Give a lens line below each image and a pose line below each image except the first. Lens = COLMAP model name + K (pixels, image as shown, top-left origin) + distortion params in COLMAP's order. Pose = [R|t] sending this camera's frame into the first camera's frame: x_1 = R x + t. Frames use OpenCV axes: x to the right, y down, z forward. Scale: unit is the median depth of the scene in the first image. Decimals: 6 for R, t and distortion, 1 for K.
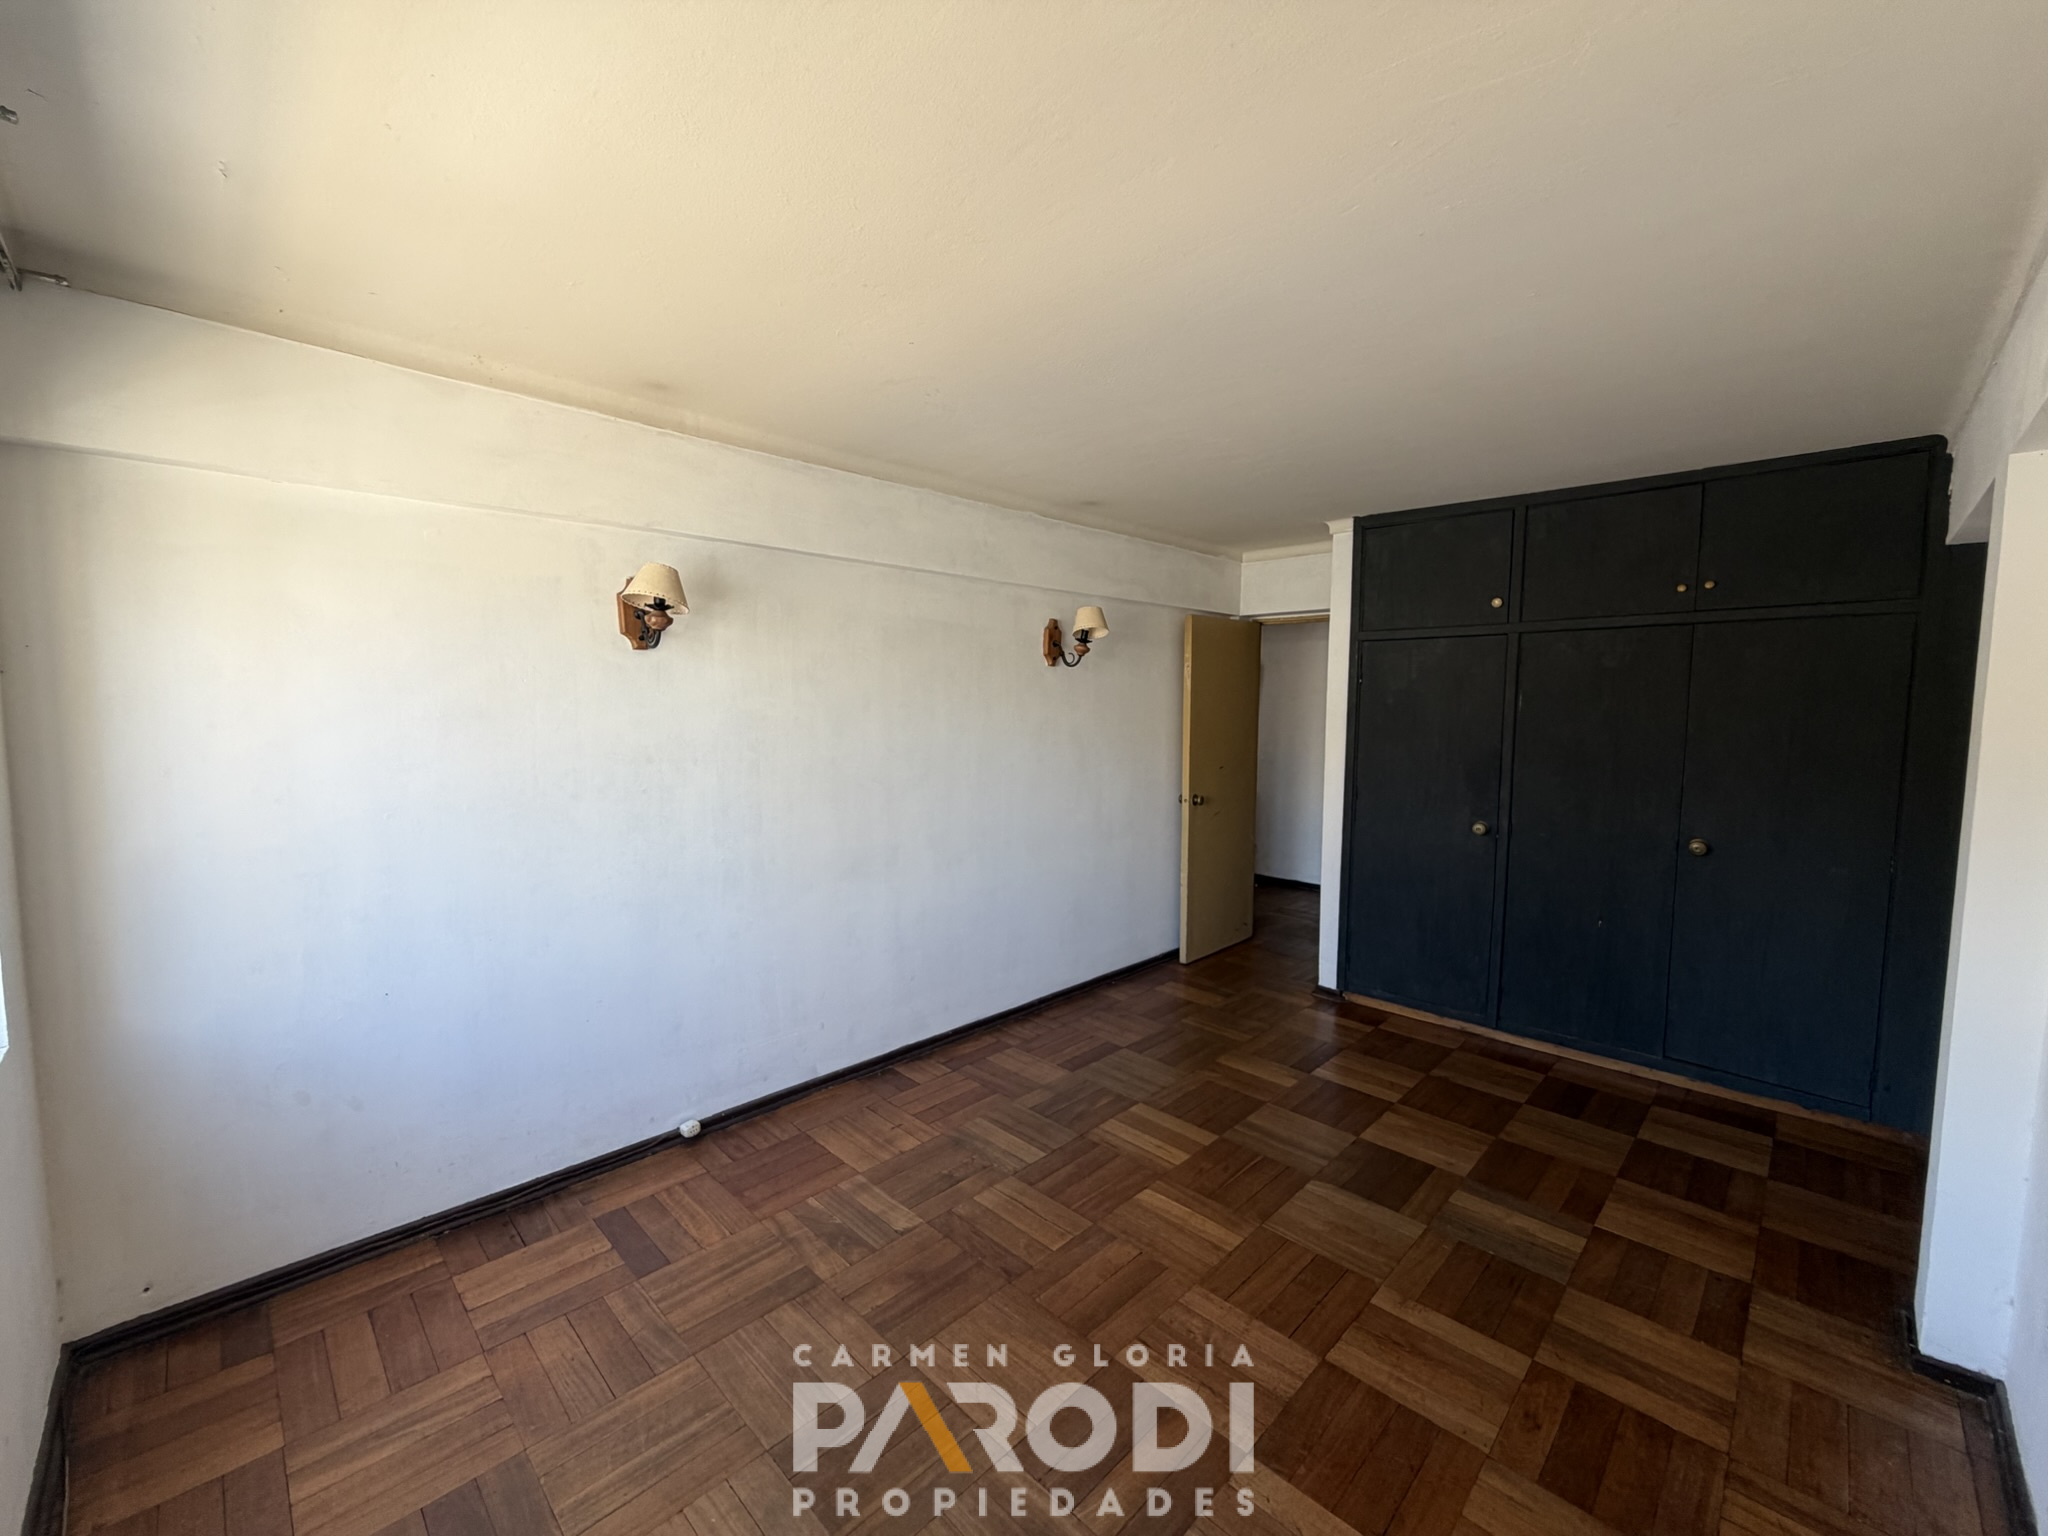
lens RADIAL K [[818.6, 0, 1021.1], [0, 818.6, 767.4], [0, 0, 1]] dist [-0.000961, 0.000210]
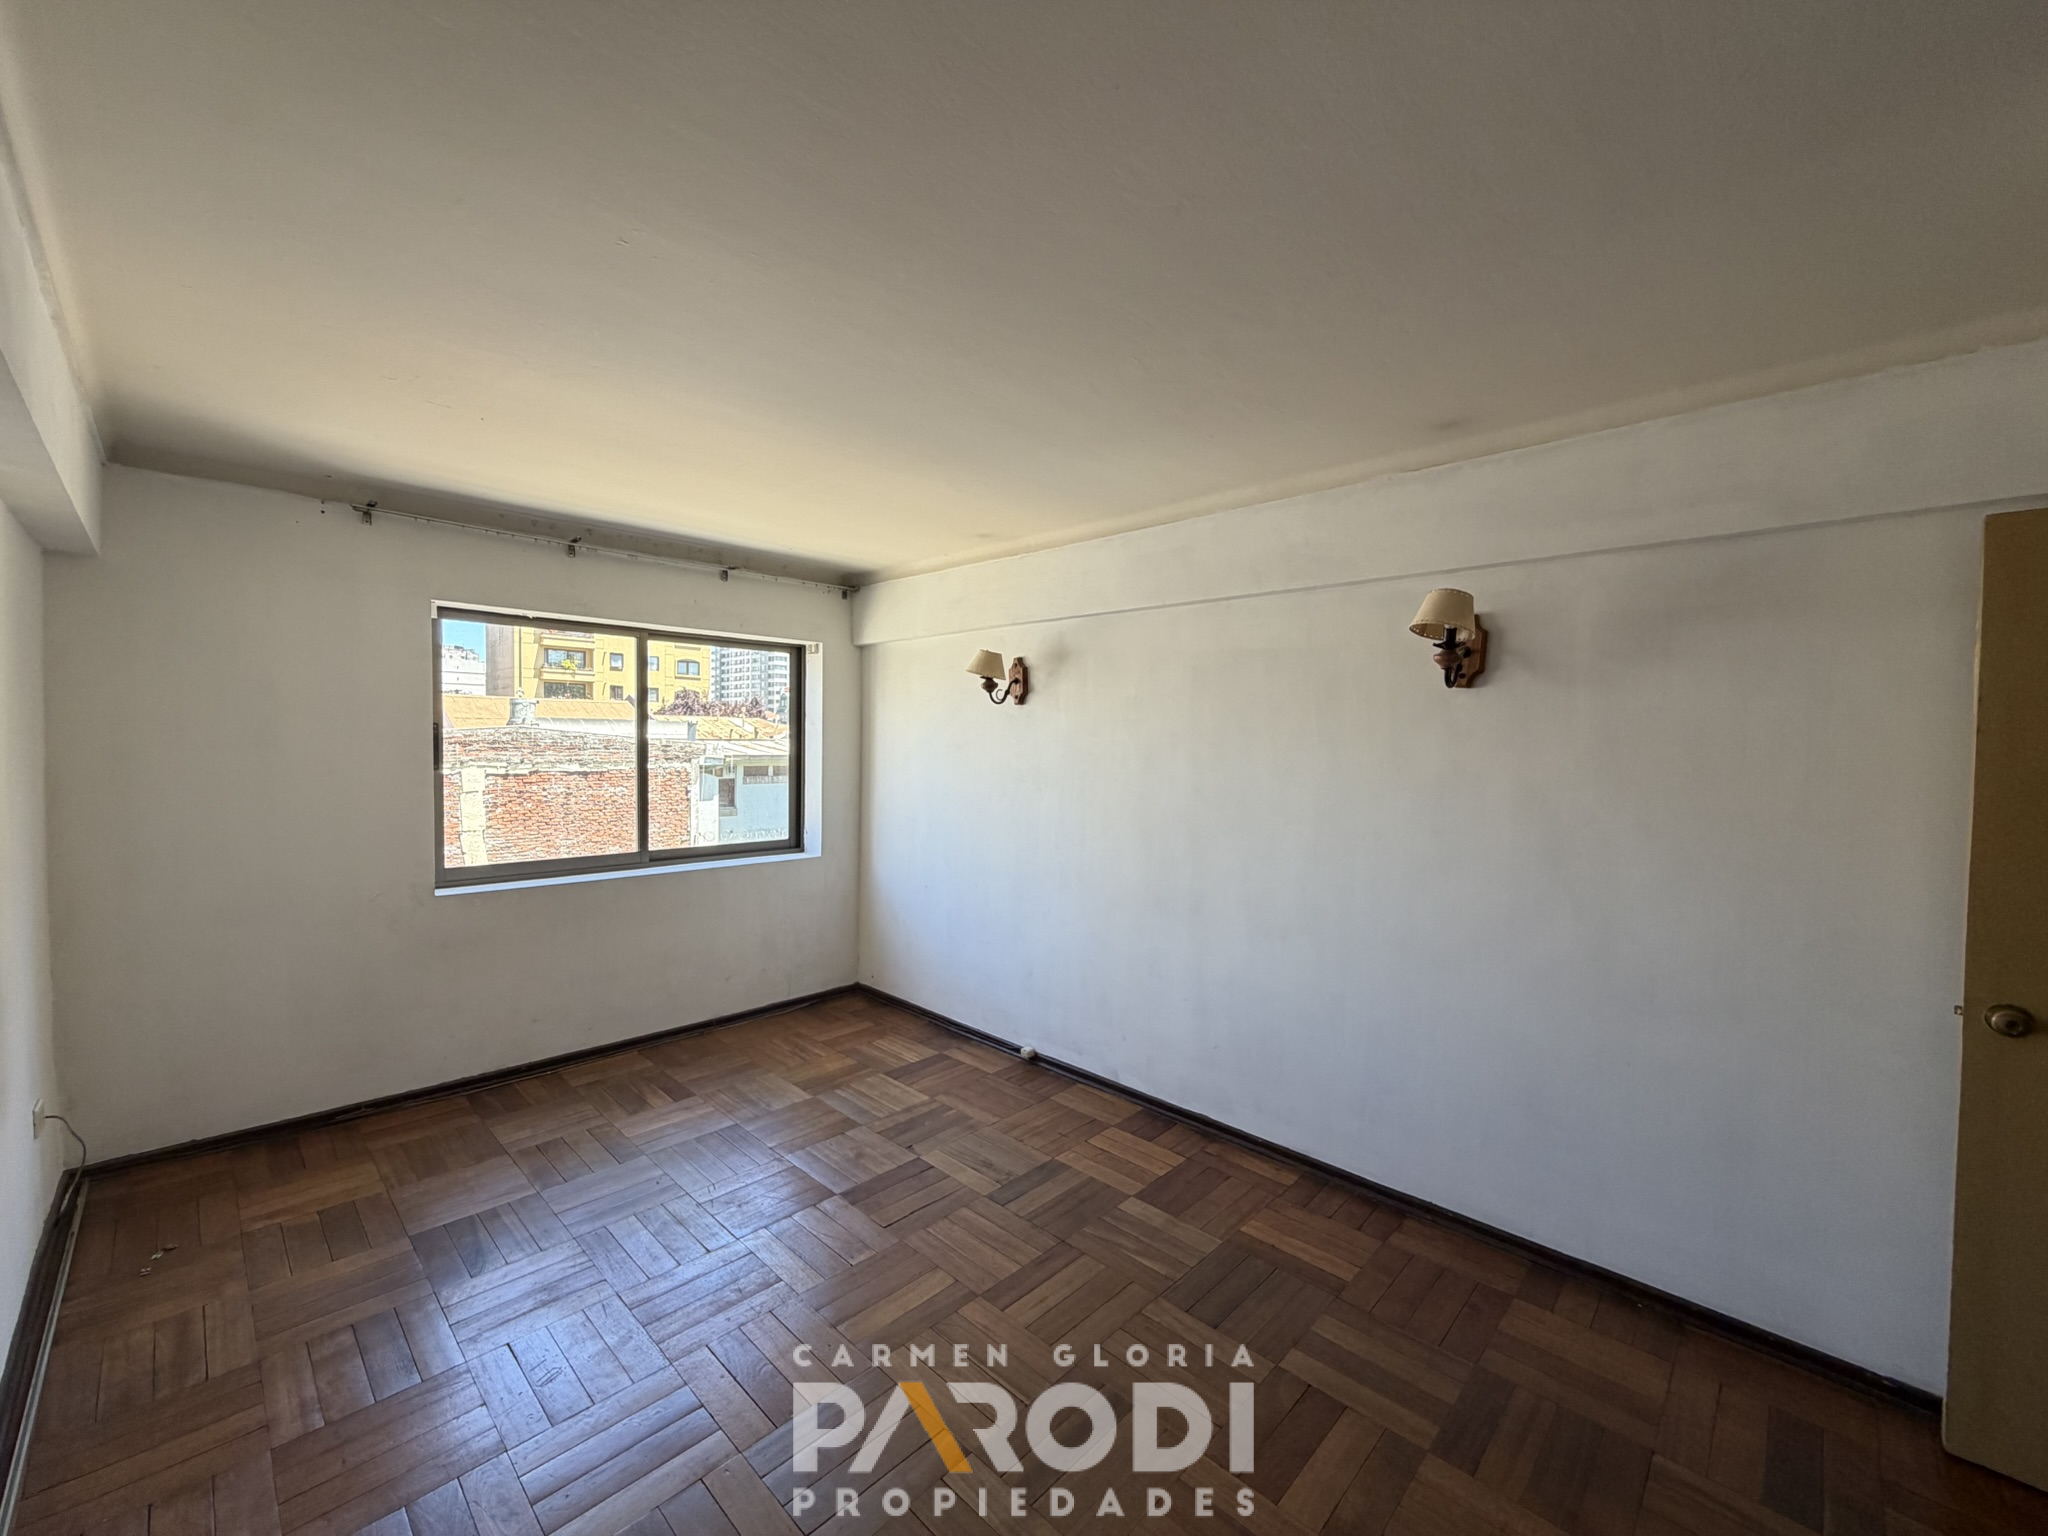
lens RADIAL K [[818.6, 0, 1021.1], [0, 818.6, 767.4], [0, 0, 1]] dist [-0.000961, 0.000210]
pose [[0.015050, 0.028214, -0.999489, 0.848738], [-0.094859, 0.995134, 0.026663, -0.059269], [0.995377, 0.094409, 0.017653, 0.826822]]
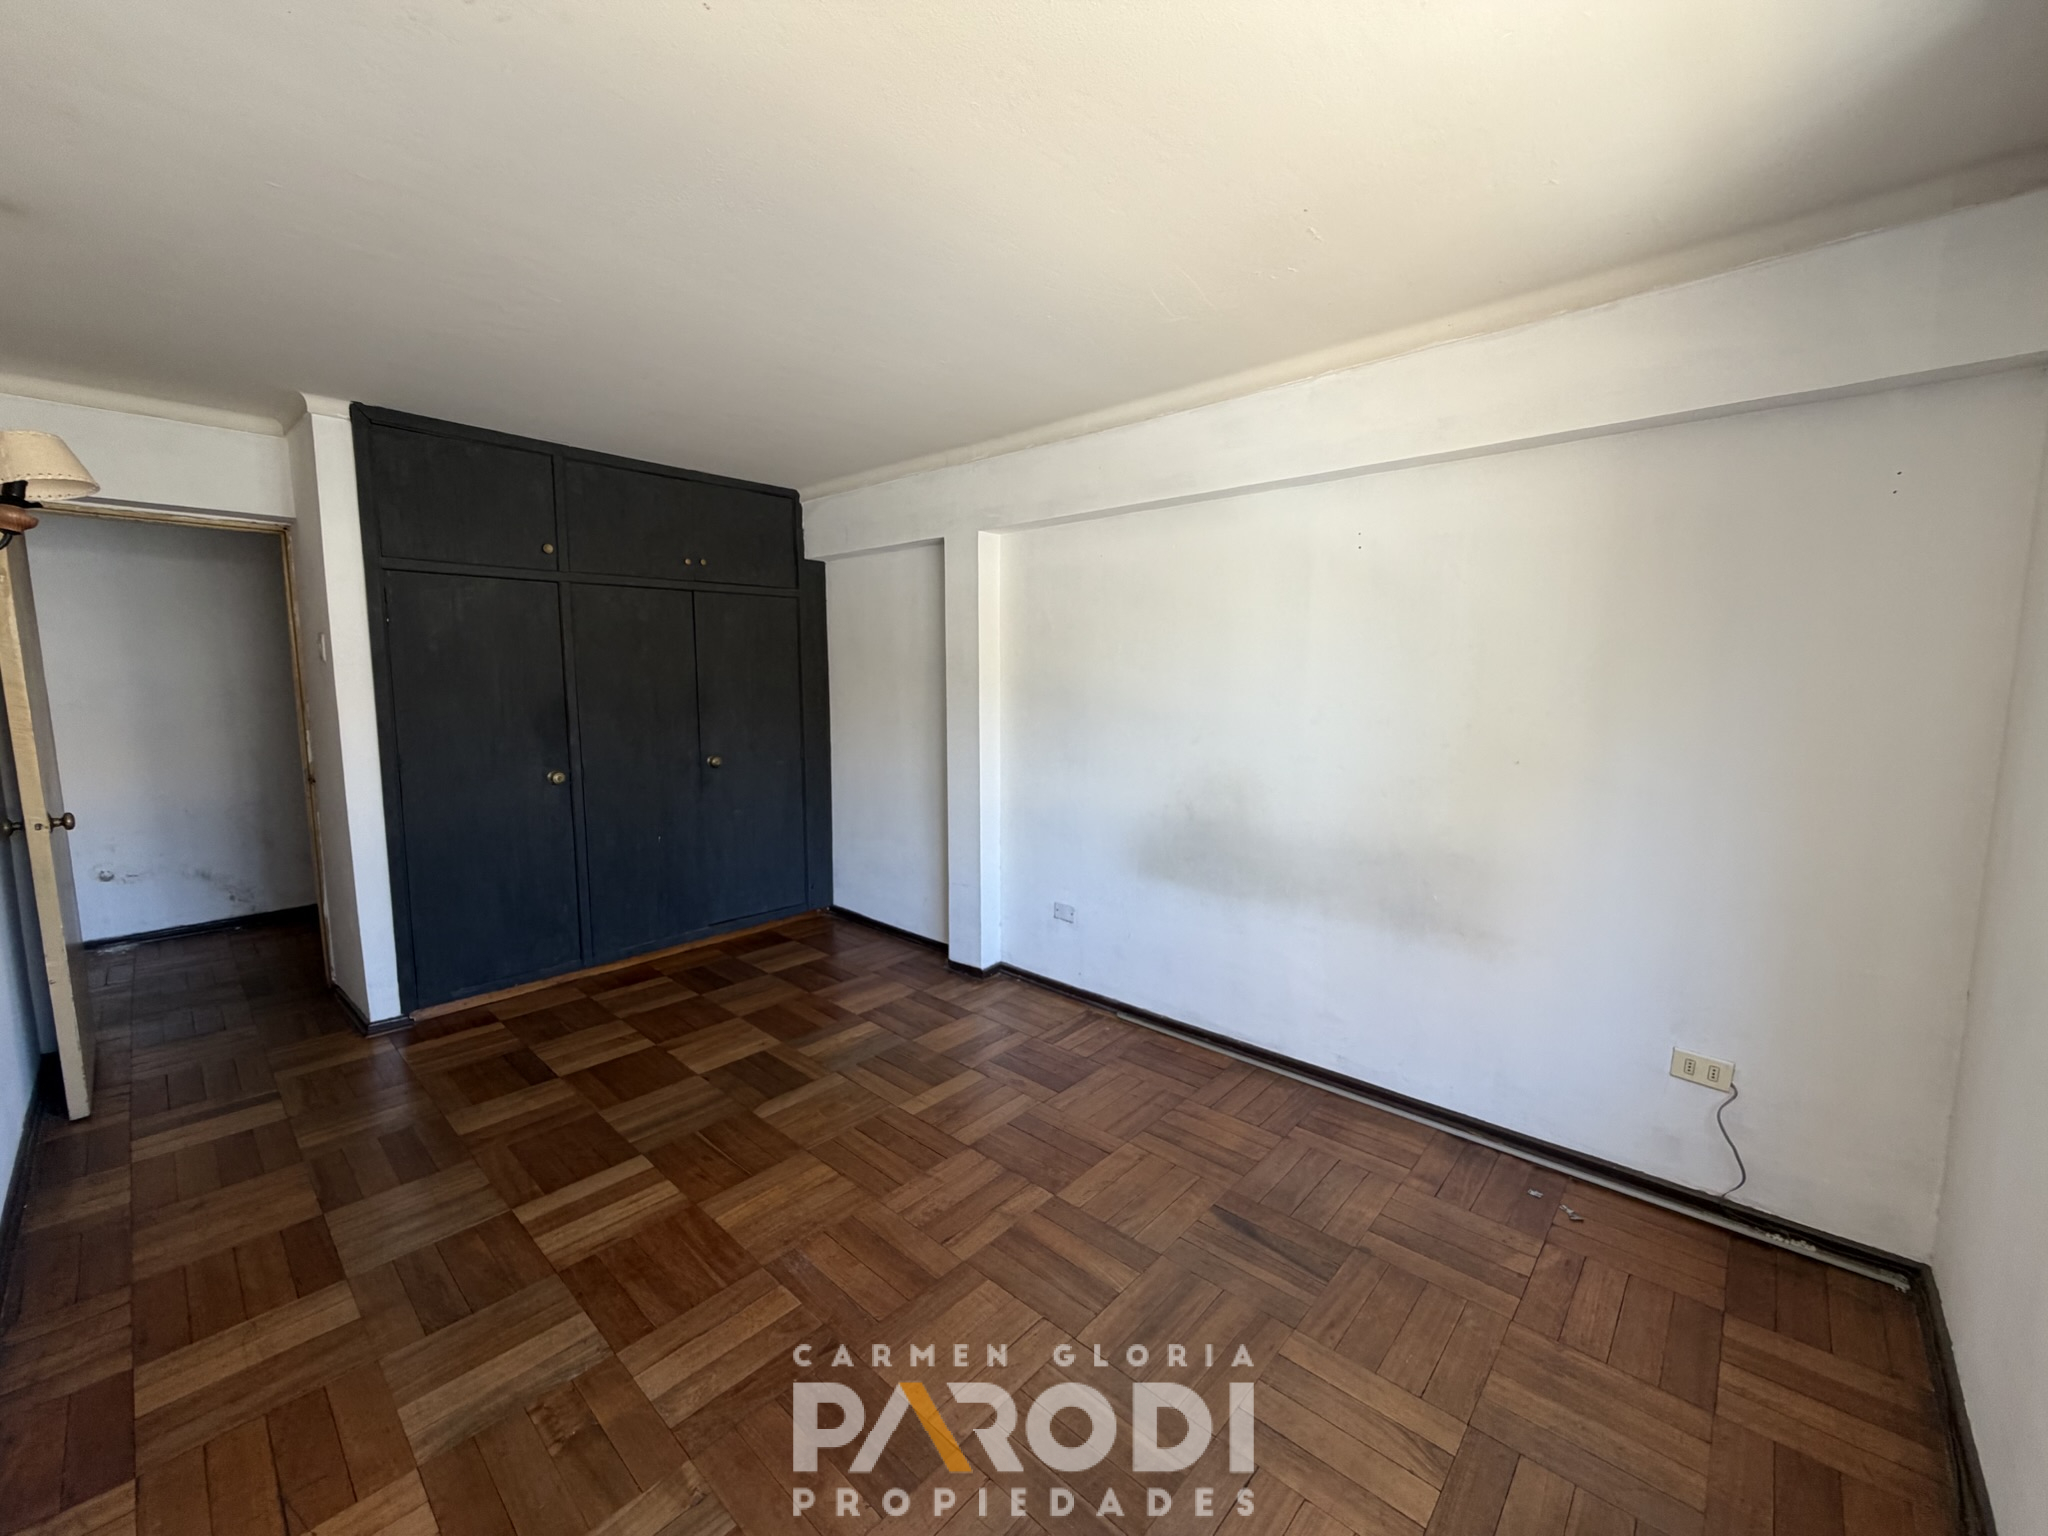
lens RADIAL K [[818.6, 0, 1021.1], [0, 818.6, 767.4], [0, 0, 1]] dist [-0.000961, 0.000210]
pose [[-0.040301, -0.124141, 0.991446, -0.525398], [0.079006, 0.988749, 0.127015, -0.022836], [-0.996059, 0.083449, -0.030039, 0.554009]]
